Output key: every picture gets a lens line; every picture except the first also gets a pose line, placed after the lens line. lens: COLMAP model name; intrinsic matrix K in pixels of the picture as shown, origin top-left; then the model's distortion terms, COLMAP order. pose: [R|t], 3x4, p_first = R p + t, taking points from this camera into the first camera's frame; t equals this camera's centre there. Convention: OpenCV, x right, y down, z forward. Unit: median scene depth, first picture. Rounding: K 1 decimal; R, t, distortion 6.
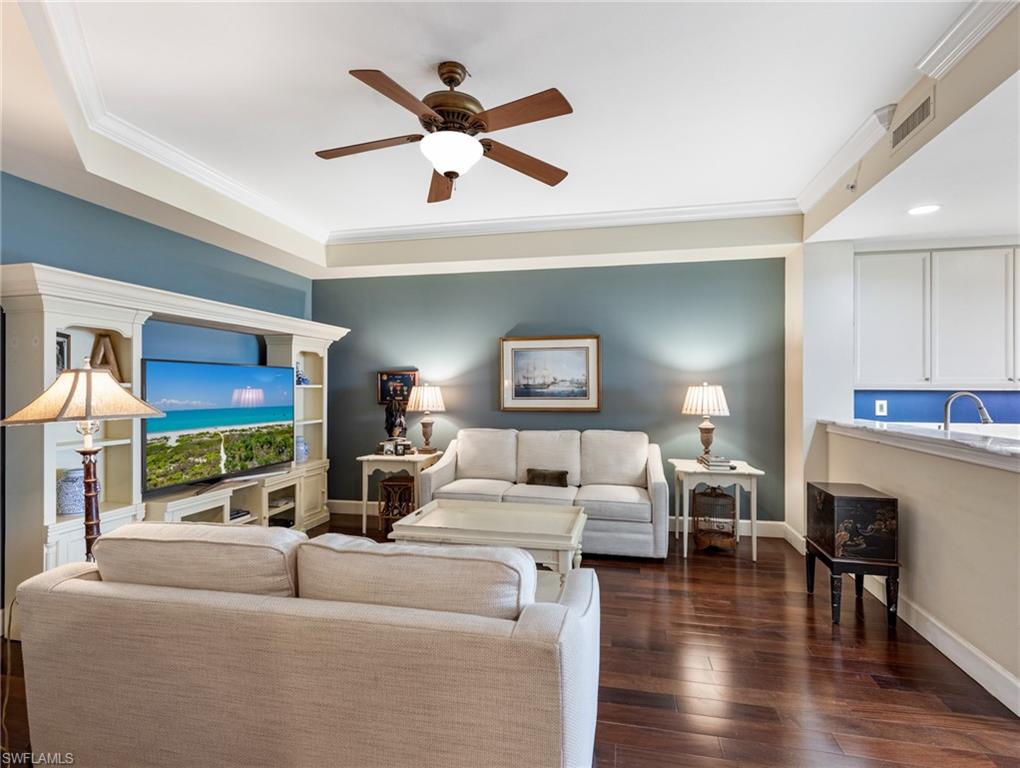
lens RADIAL K [[517.9, 0, 514.6], [0, 517.9, 385.3], [0, 0, 1]] dist [0.011799, -0.003148]
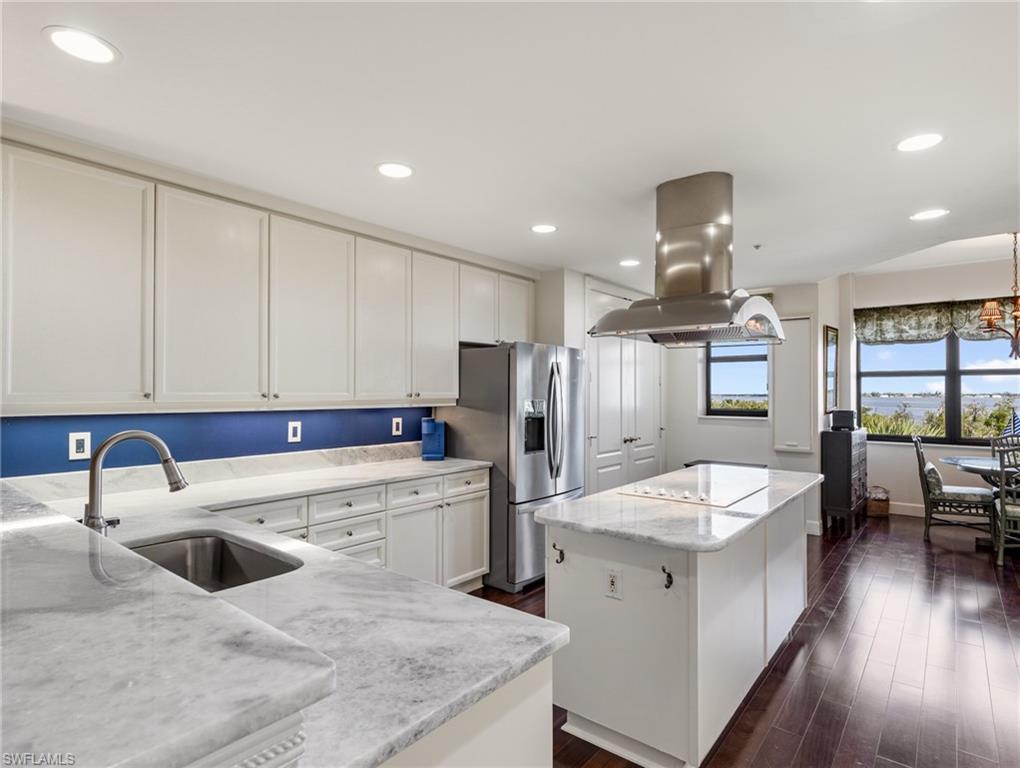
lens RADIAL K [[541.3, 0, 514.4], [0, 541.3, 384.7], [0, 0, 1]] dist [-0.001890, -0.001260]
pose [[0.452091, 0.013052, 0.891877, 0.399537], [-0.005075, 0.999914, -0.012060, -0.016797], [-0.891958, 0.000926, 0.452118, 0.324318]]
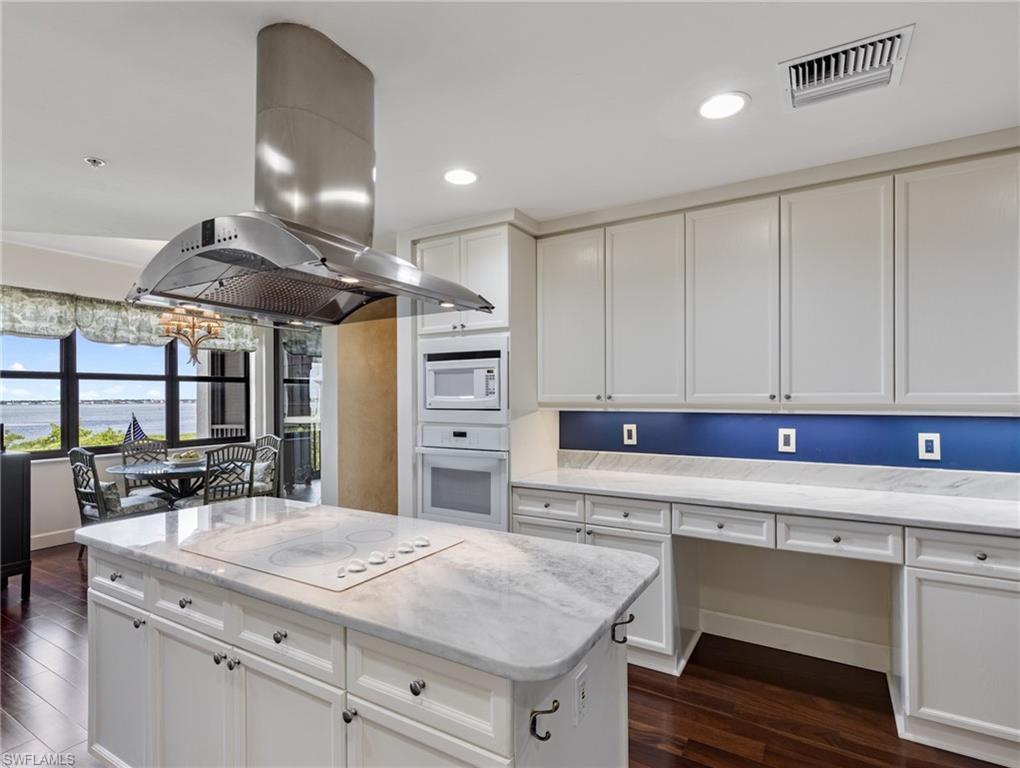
lens RADIAL K [[517.9, 0, 513.5], [0, 517.9, 396.5], [0, 0, 1]] dist [0.011799, -0.003148]
pose [[-0.944399, 0.005646, 0.328753, 0.804312], [0.005174, 0.999984, -0.002309, -0.014301], [-0.328760, -0.000480, -0.944413, 0.740632]]
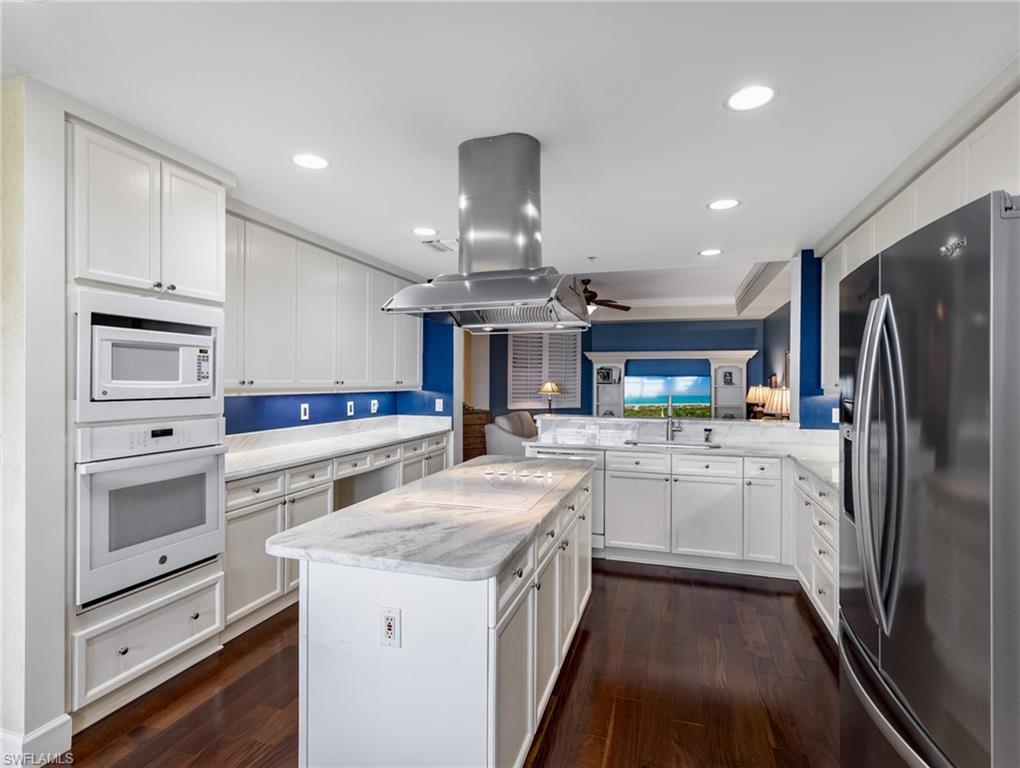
lens RADIAL K [[517.9, 0, 508.2], [0, 517.9, 380.0], [0, 0, 1]] dist [0.011799, -0.003148]
pose [[-0.108348, -0.000850, -0.994113, 1.609742], [-0.000668, 0.999999, -0.000782, -0.017620], [0.994113, 0.000579, -0.108348, 0.491706]]
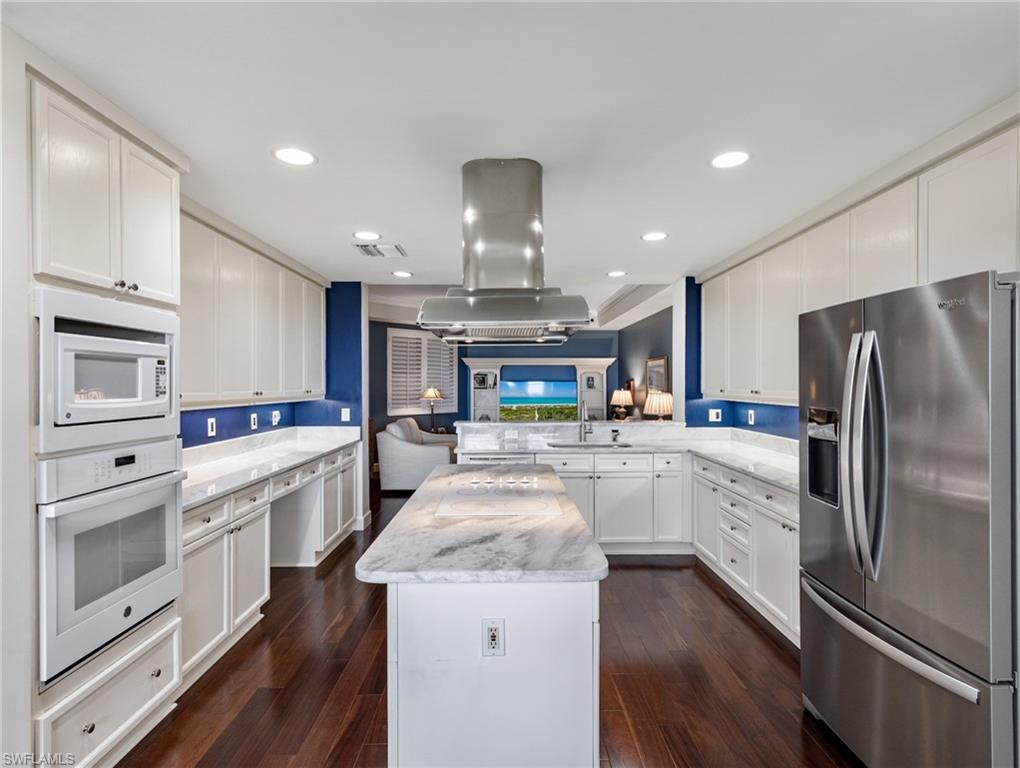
lens RADIAL K [[517.9, 0, 510.6], [0, 517.9, 384.4], [0, 0, 1]] dist [0.011799, -0.003148]
pose [[0.213421, 0.001687, -0.976959, 1.624907], [0.006170, 0.999976, 0.003074, -0.028409], [0.976941, -0.006684, 0.213406, 0.308345]]
